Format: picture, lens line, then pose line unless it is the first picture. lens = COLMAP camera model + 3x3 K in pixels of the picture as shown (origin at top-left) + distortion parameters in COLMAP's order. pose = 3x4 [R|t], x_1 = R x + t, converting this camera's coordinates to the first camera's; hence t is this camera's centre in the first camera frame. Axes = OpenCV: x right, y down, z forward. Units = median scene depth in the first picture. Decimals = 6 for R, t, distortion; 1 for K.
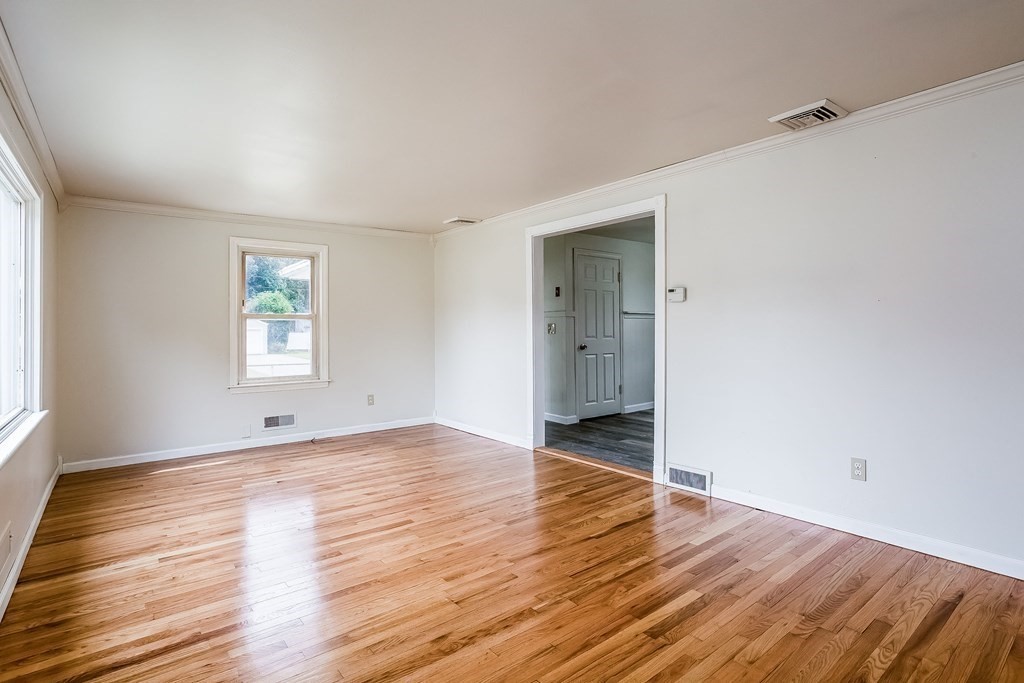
lens RADIAL K [[512.5, 0, 496.8], [0, 512.5, 326.7], [0, 0, 1]] dist [-0.043715, 0.011883]
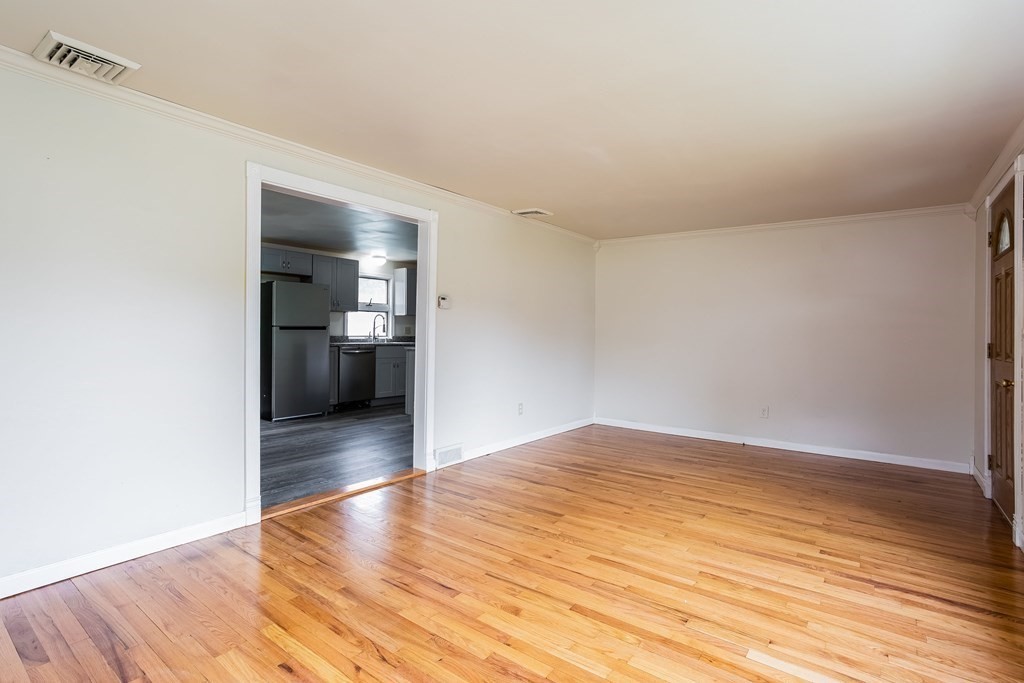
lens RADIAL K [[504.9, 0, 510.1], [0, 504.9, 330.0], [0, 0, 1]] dist [-0.015799, 0.001198]
pose [[-0.282152, 0.013786, 0.959271, -0.975489], [-0.018184, 0.999640, -0.019715, 0.021751], [-0.959197, -0.023006, -0.281800, 1.420997]]
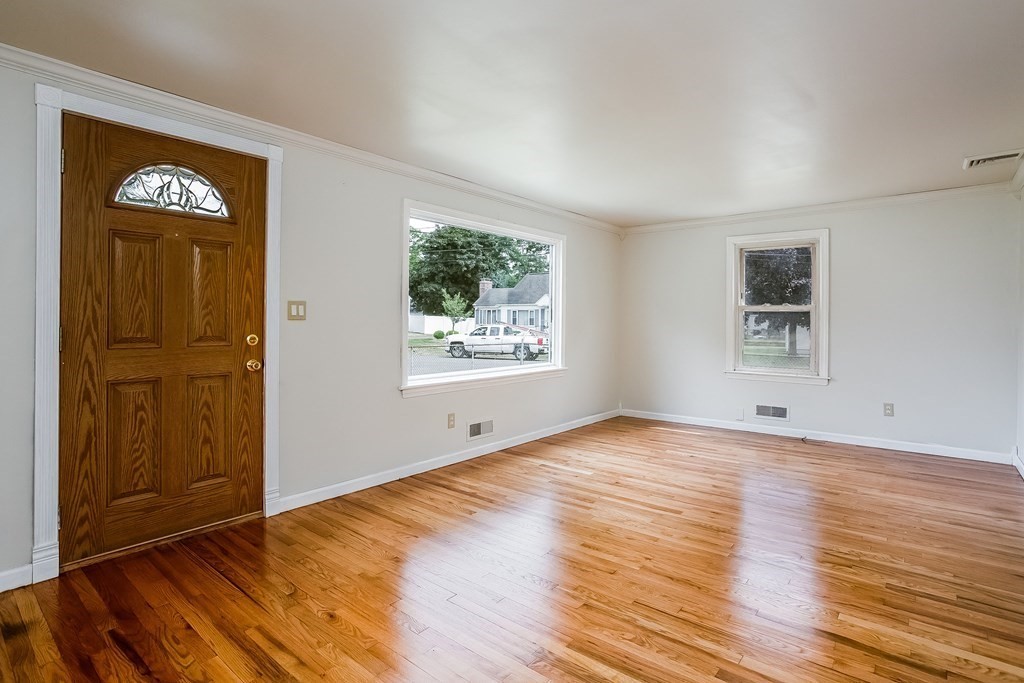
lens RADIAL K [[504.9, 0, 510.1], [0, 504.9, 330.0], [0, 0, 1]] dist [-0.015799, 0.001198]
pose [[0.233324, 0.029132, -0.971963, 0.735841], [-0.001583, 0.999561, 0.029579, -0.009479], [0.972398, -0.005363, 0.233267, 0.455433]]
